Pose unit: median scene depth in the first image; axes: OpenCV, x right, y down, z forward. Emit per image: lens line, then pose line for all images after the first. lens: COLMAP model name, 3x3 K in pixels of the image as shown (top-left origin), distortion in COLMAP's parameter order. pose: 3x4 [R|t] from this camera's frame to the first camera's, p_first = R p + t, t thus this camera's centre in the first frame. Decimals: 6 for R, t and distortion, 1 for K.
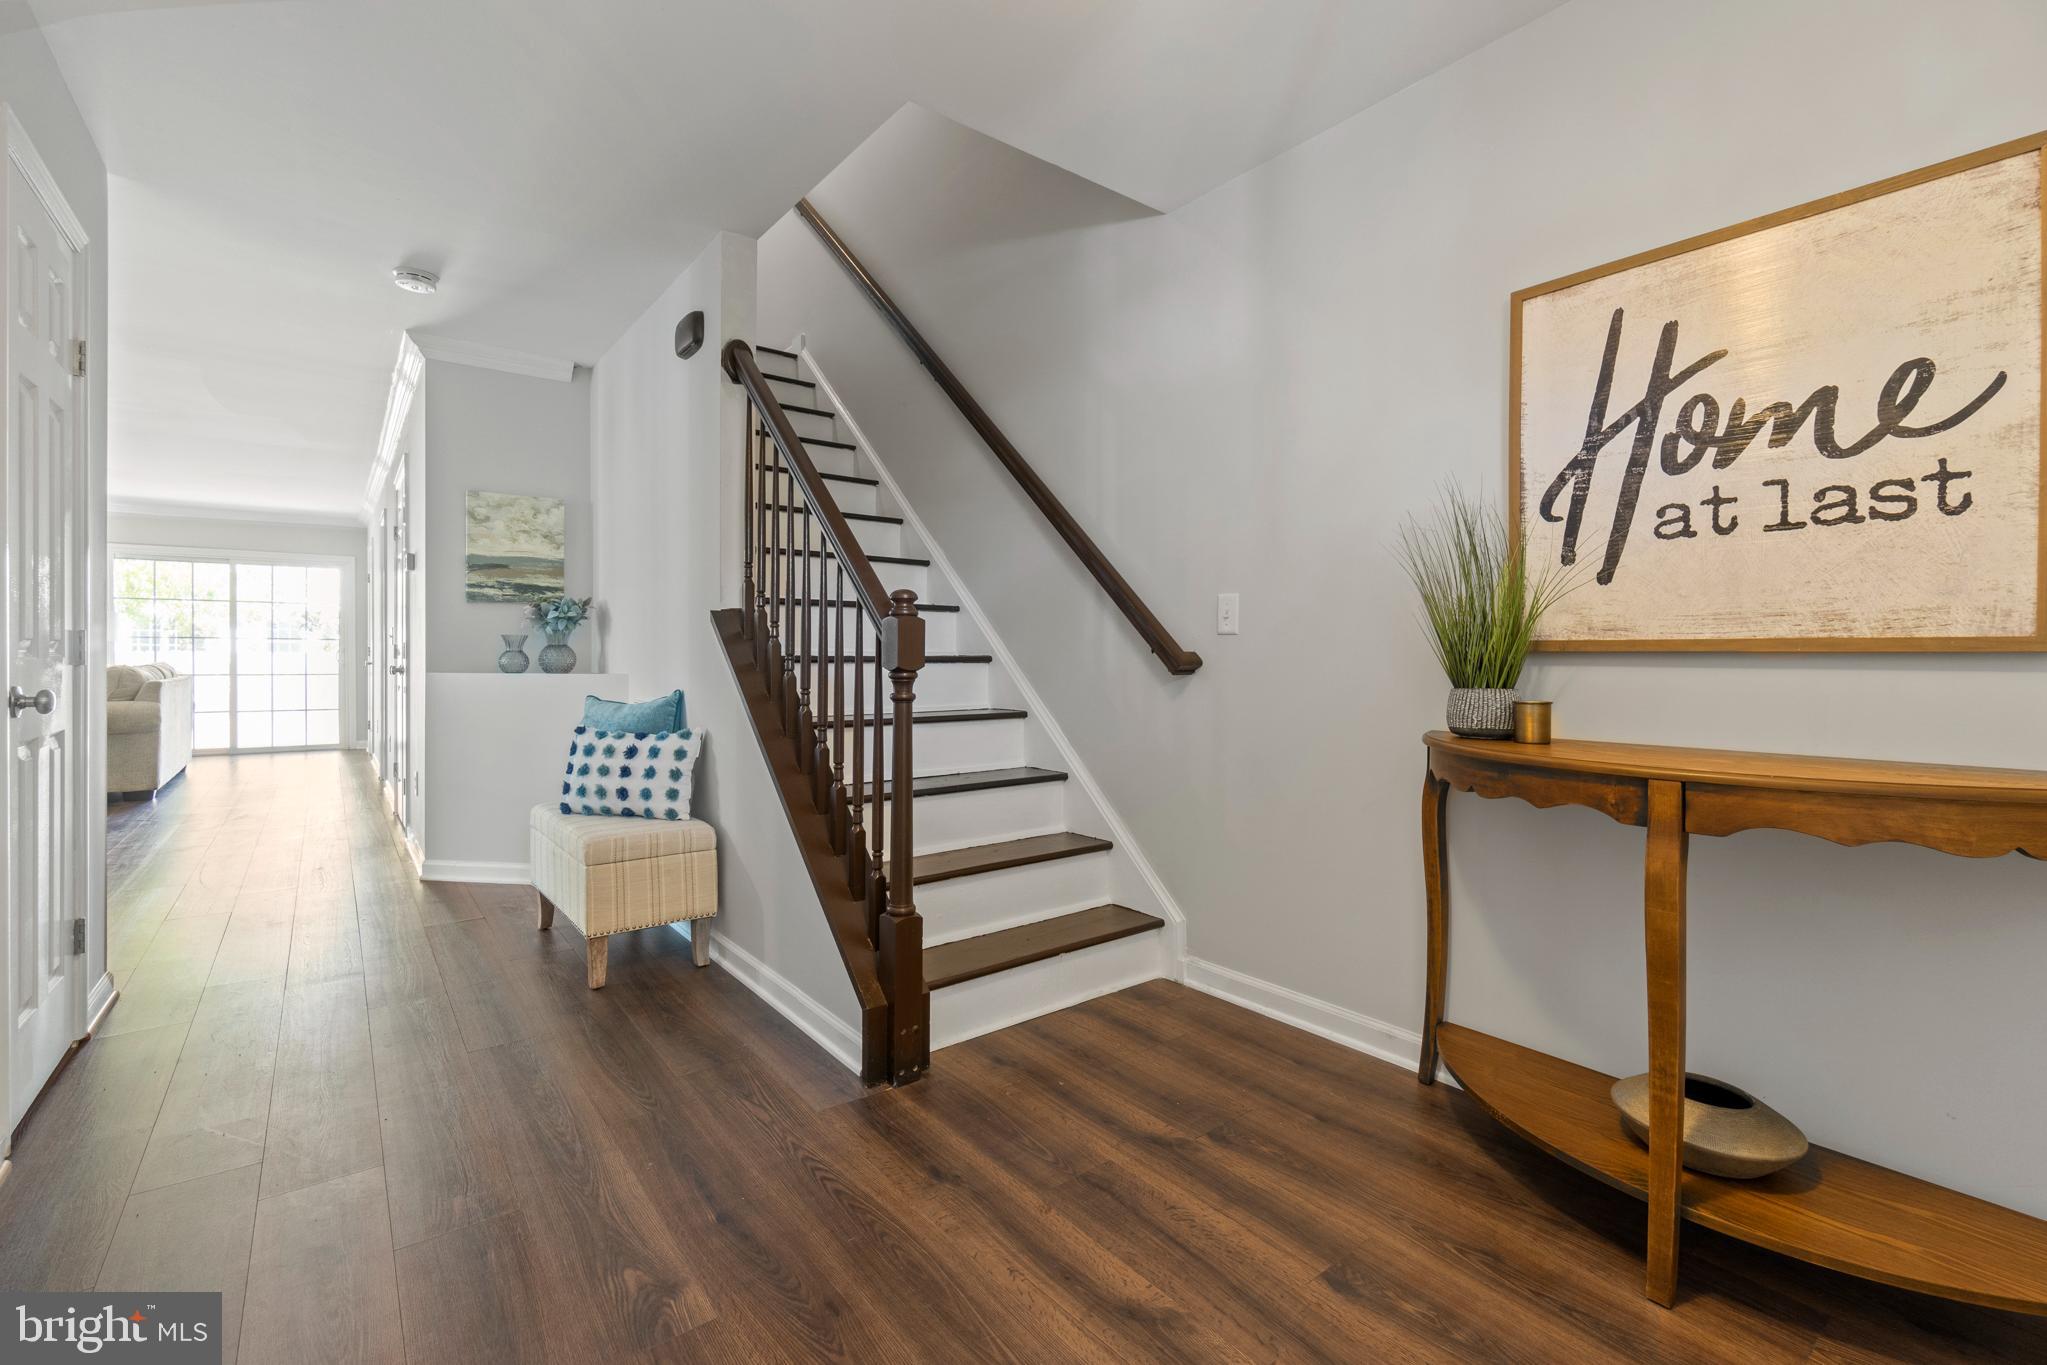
lens RADIAL K [[891.0, 0, 1006.6], [0, 891.0, 649.3], [0, 0, 1]] dist [-0.004669, -0.000282]
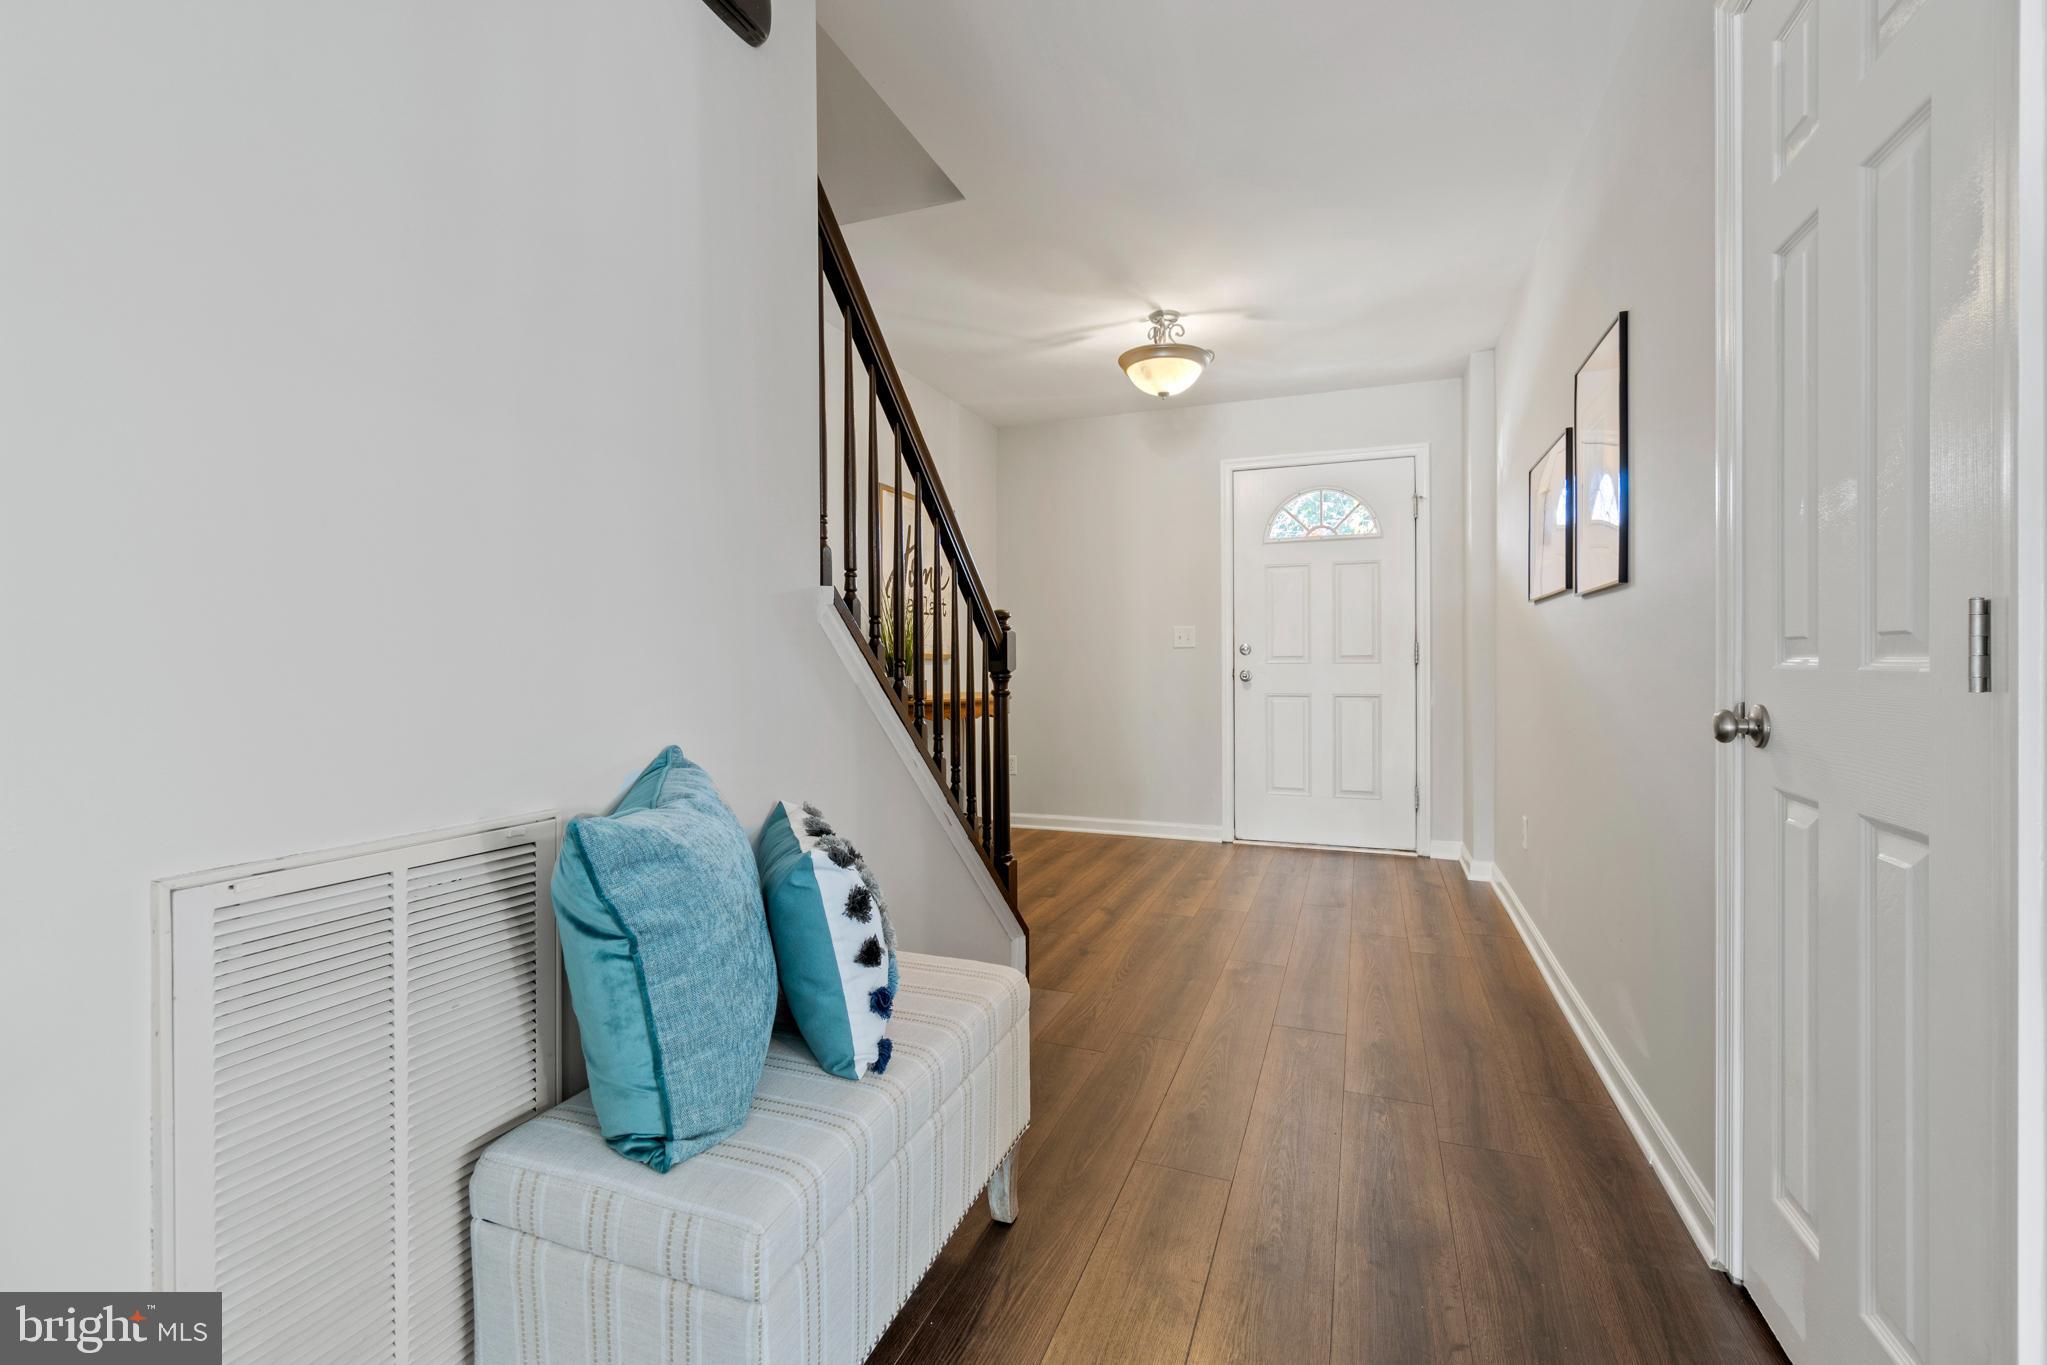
lens RADIAL K [[891.0, 0, 1006.6], [0, 891.0, 649.3], [0, 0, 1]] dist [-0.004669, -0.000282]
pose [[-0.507915, 0.004002, 0.861398, -1.569420], [-0.003810, 0.999969, -0.006892, -0.006405], [-0.861399, -0.006782, -0.507884, 2.086813]]
